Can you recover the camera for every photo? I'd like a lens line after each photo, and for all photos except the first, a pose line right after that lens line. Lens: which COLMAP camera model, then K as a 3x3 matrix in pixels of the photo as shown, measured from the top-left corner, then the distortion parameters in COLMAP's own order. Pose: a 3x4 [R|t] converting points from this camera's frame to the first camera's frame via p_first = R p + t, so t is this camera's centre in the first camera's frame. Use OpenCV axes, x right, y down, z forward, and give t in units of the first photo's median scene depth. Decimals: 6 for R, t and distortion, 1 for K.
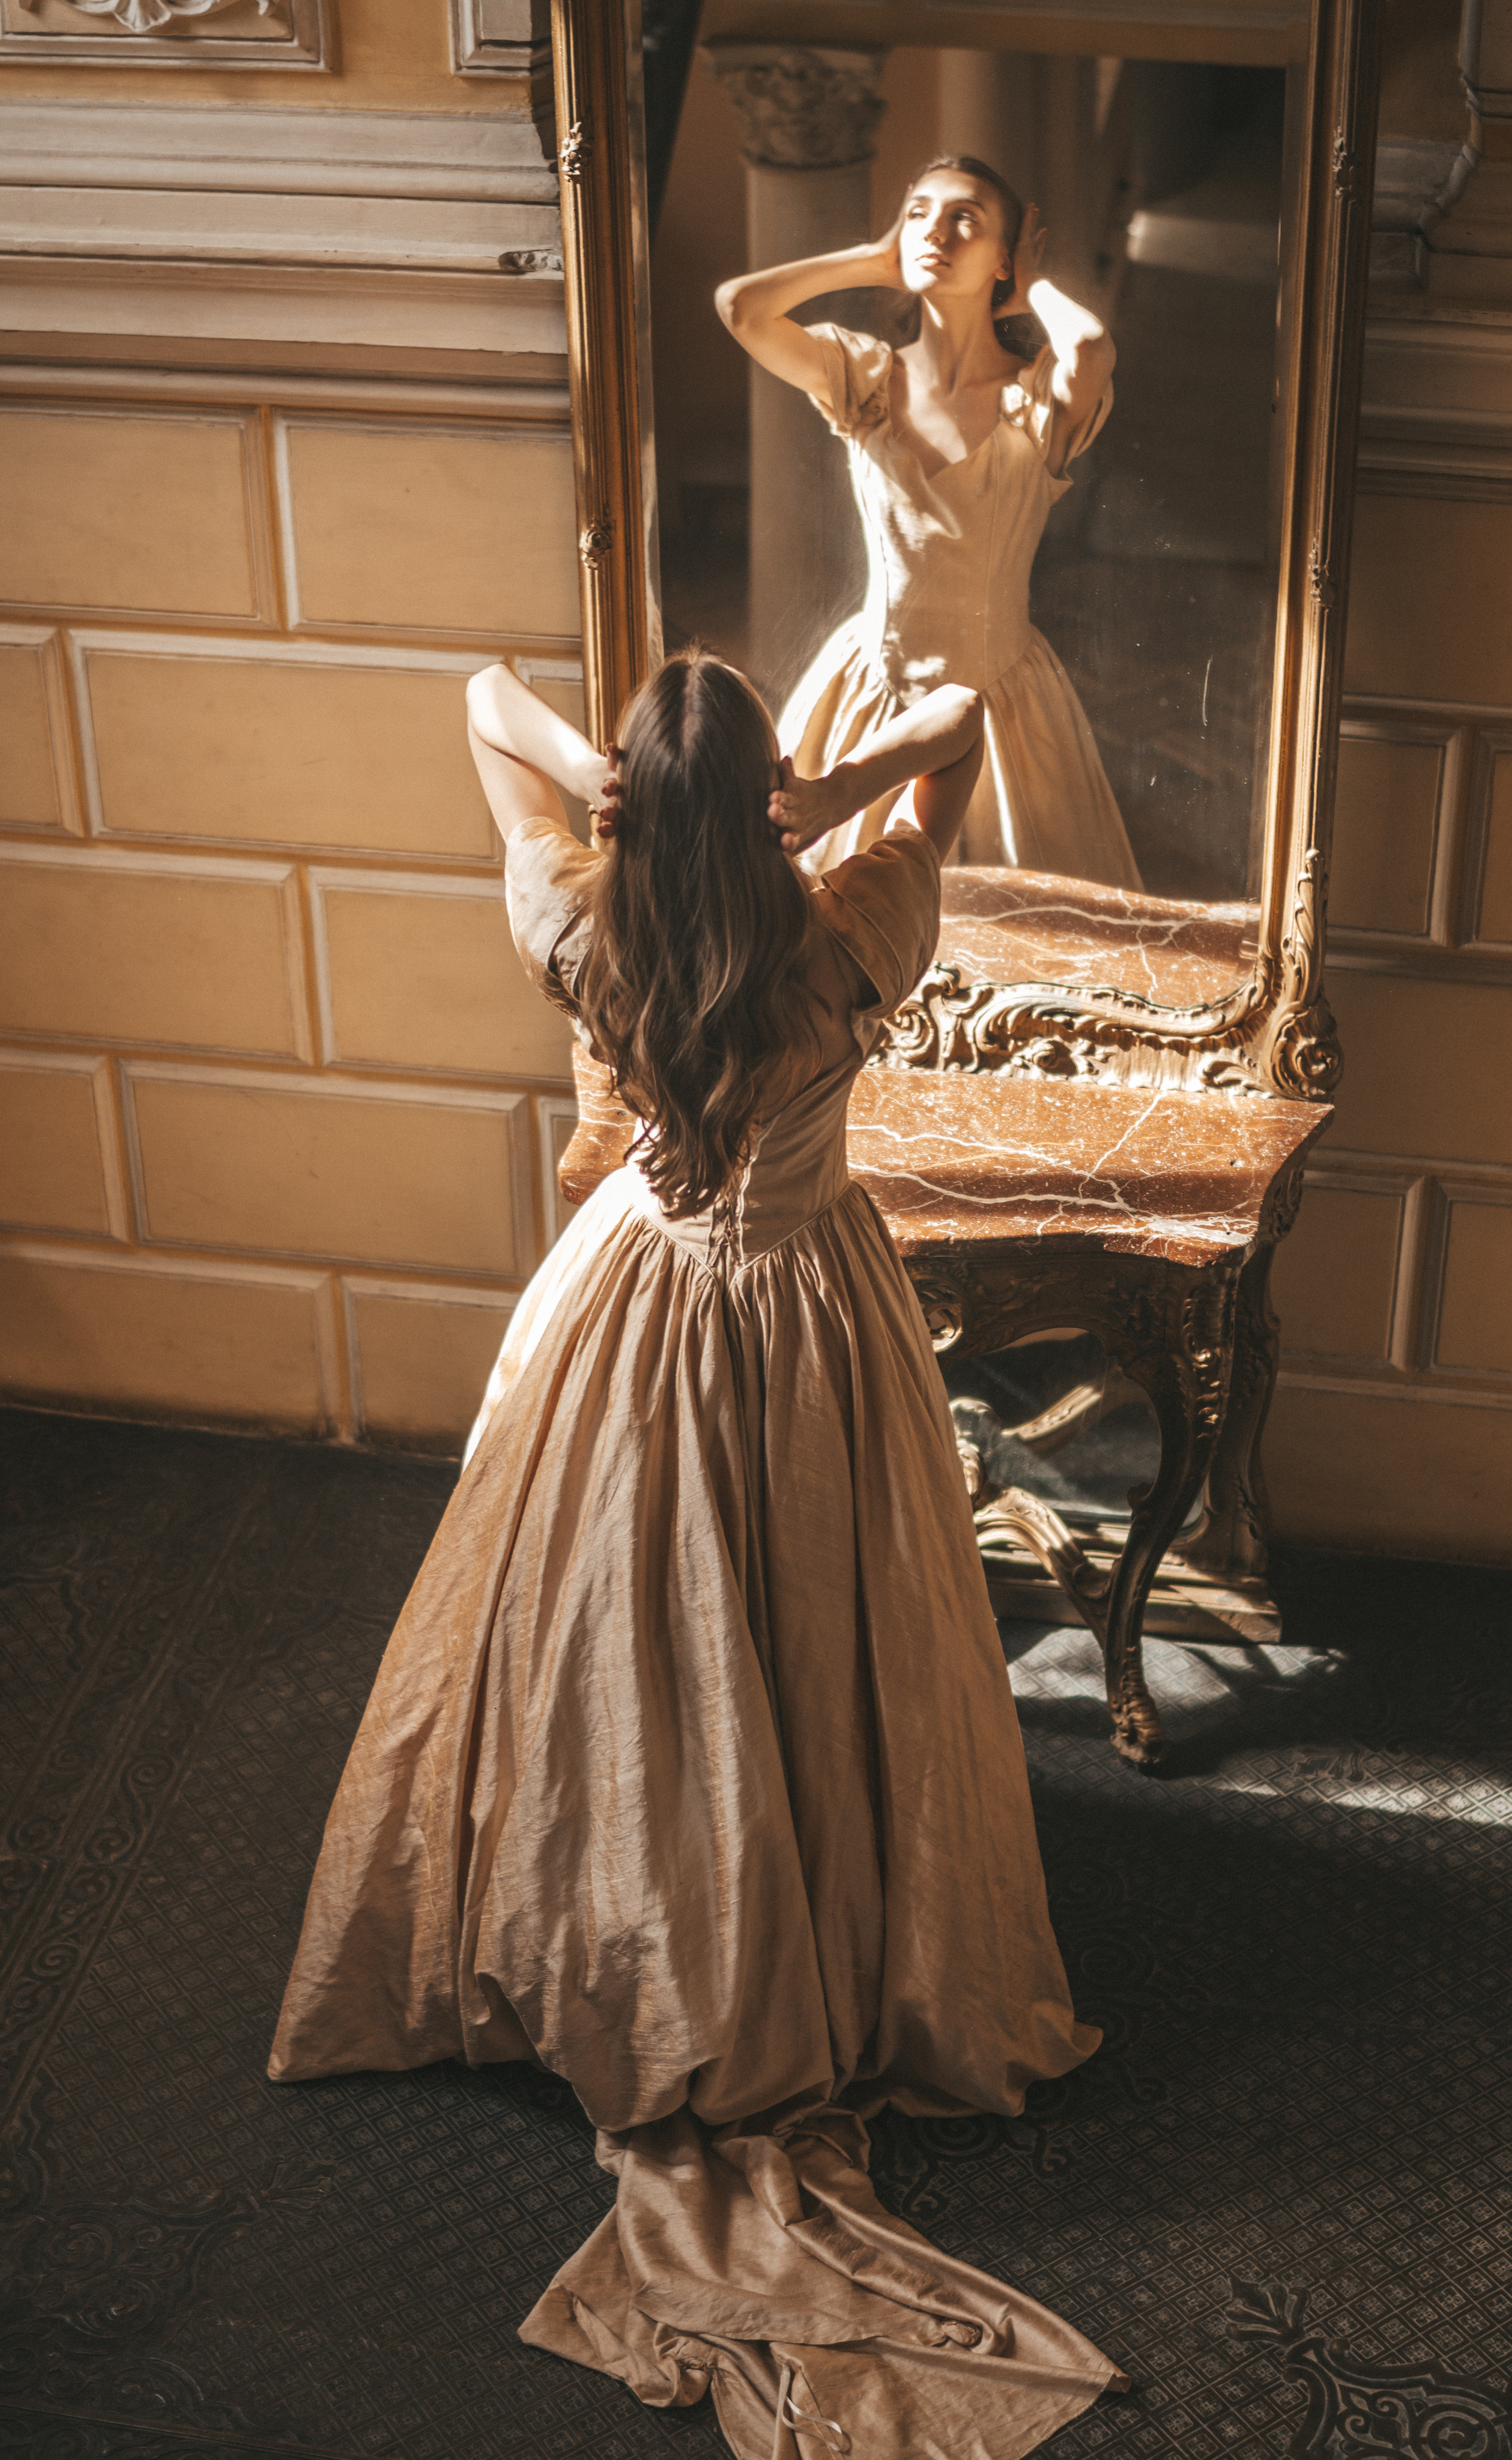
lens RADIAL K [[3713.1, 0, 753.8], [0, 3713.1, 1242.6], [0, 0, 1]] dist [-0.130255, 0.000000]
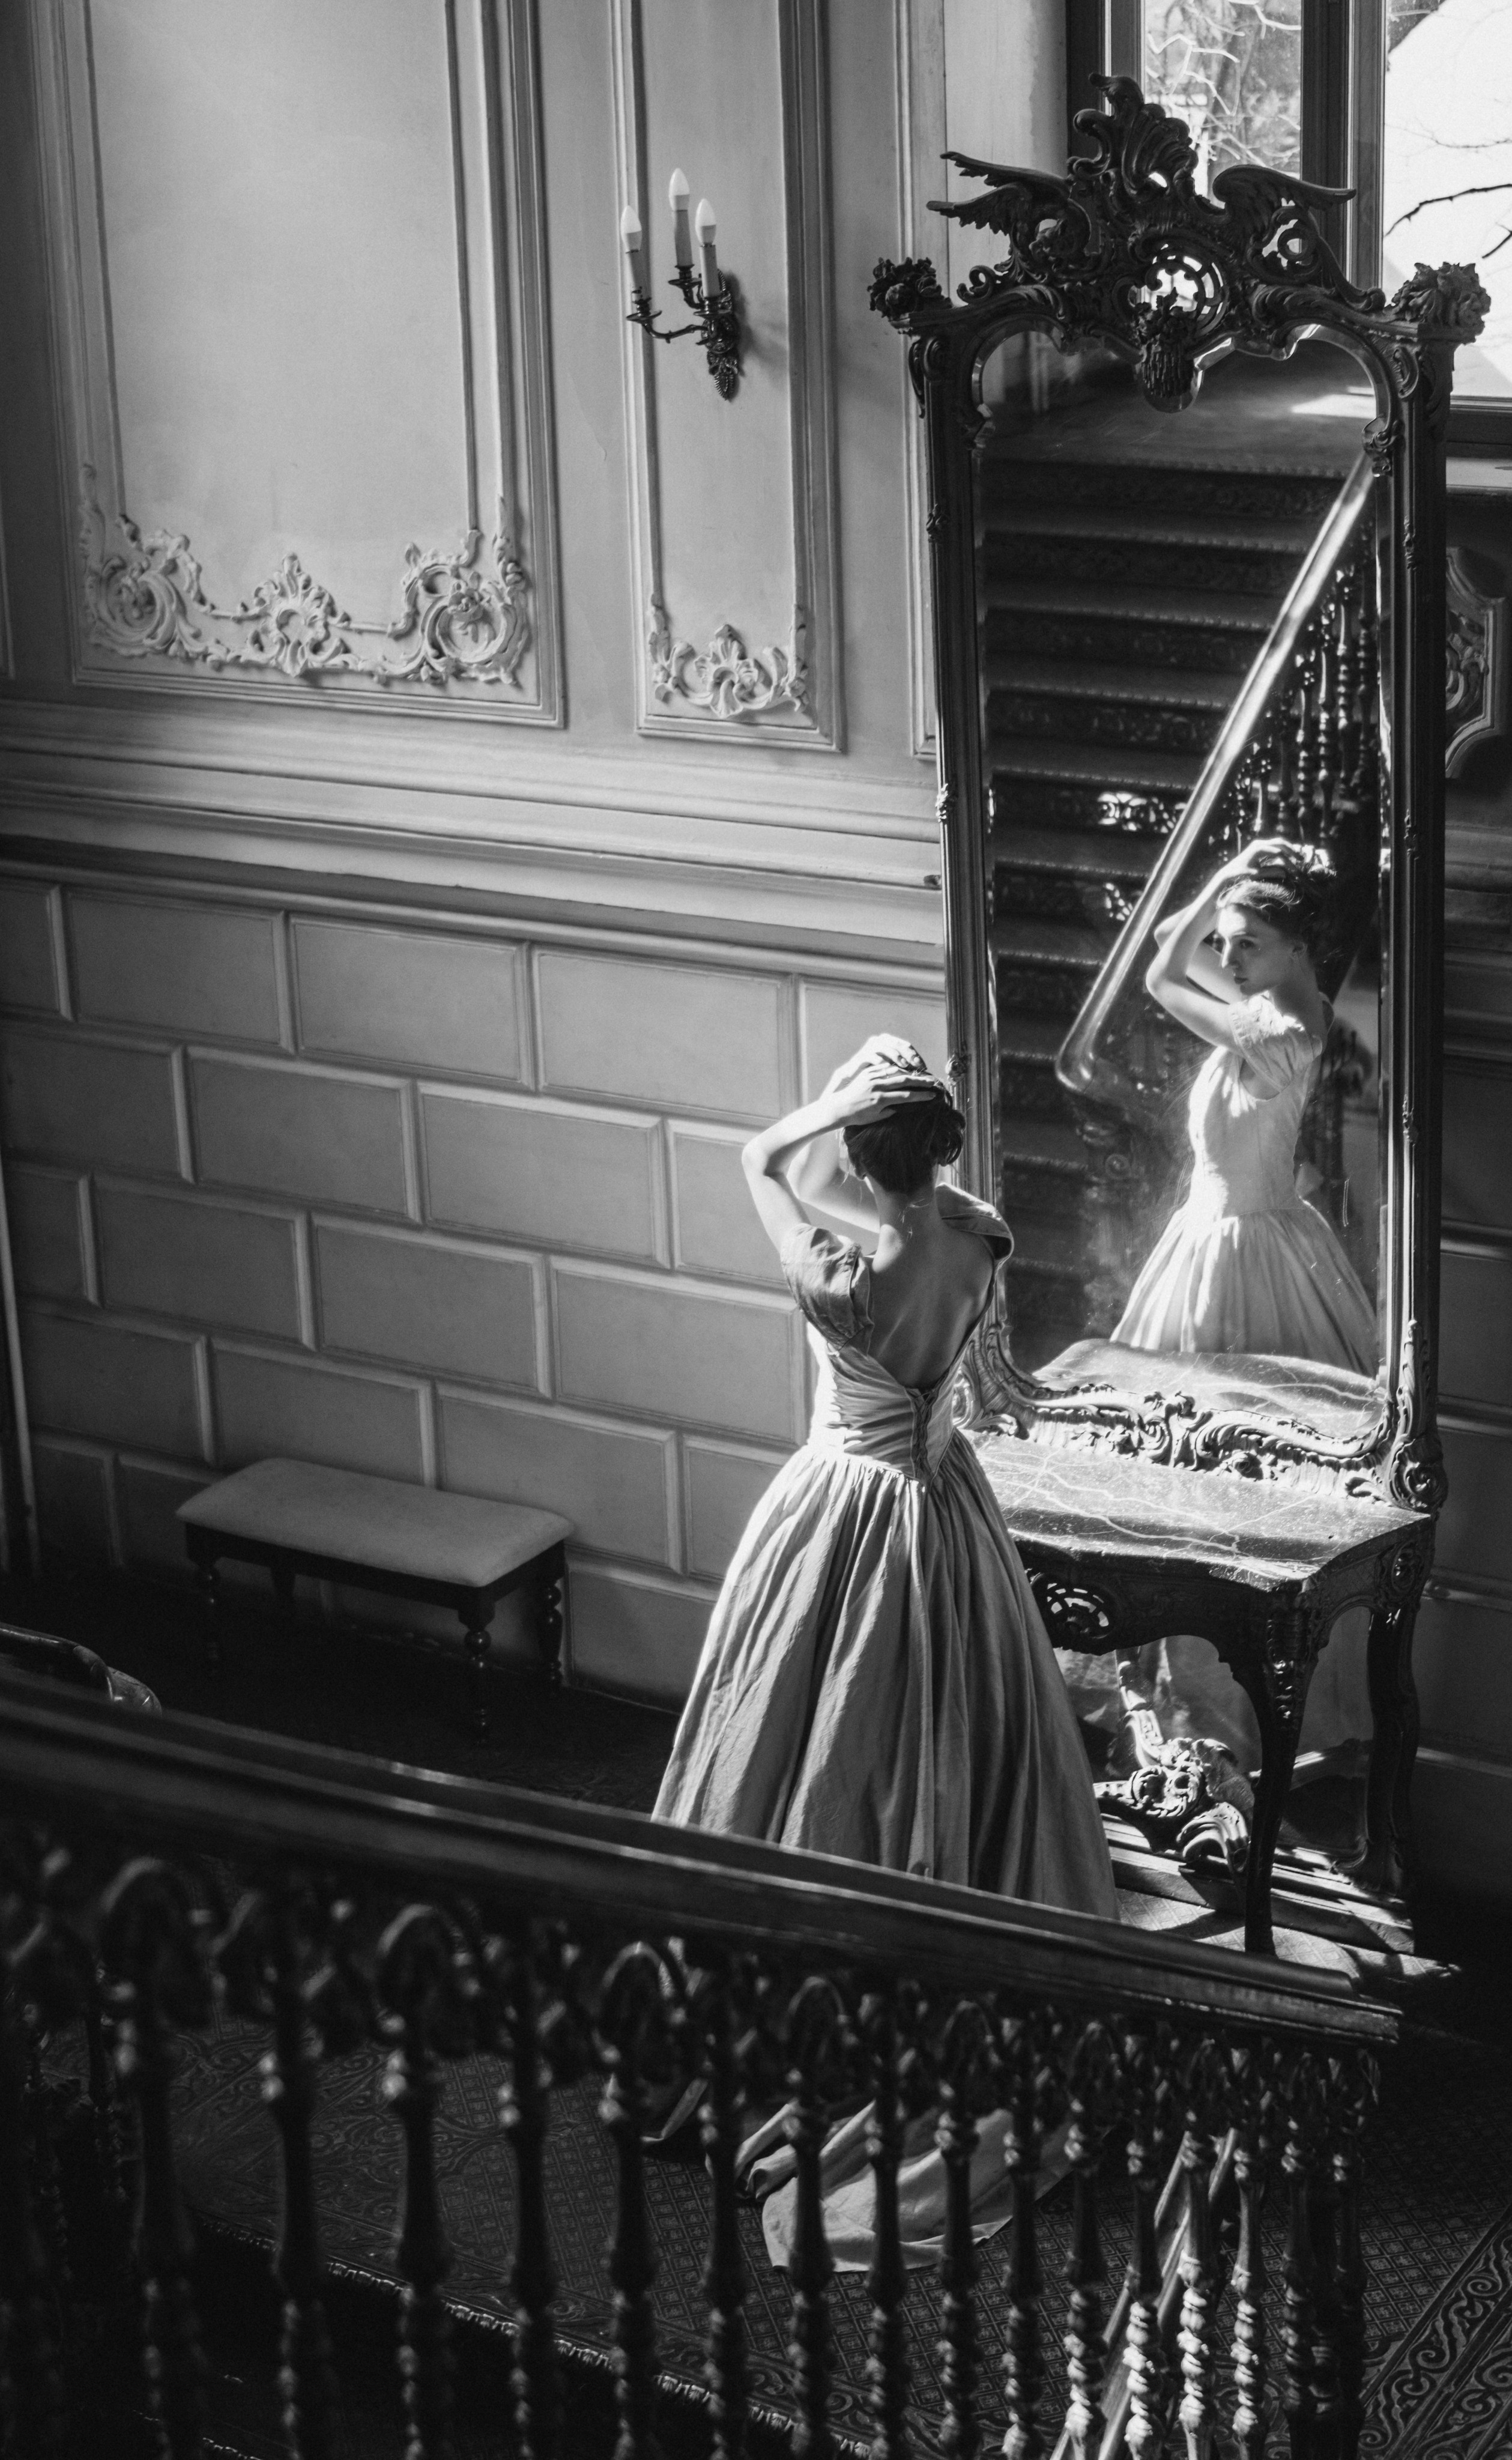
lens RADIAL K [[3713.1, 0, 755.3], [0, 3713.1, 1220.7], [0, 0, 1]] dist [-0.130255, 0.000000]
pose [[0.938550, 0.092842, -0.332422, 0.361927], [-0.164122, 0.967333, -0.193213, 0.160451], [0.303625, 0.235898, 0.923127, -0.357713]]
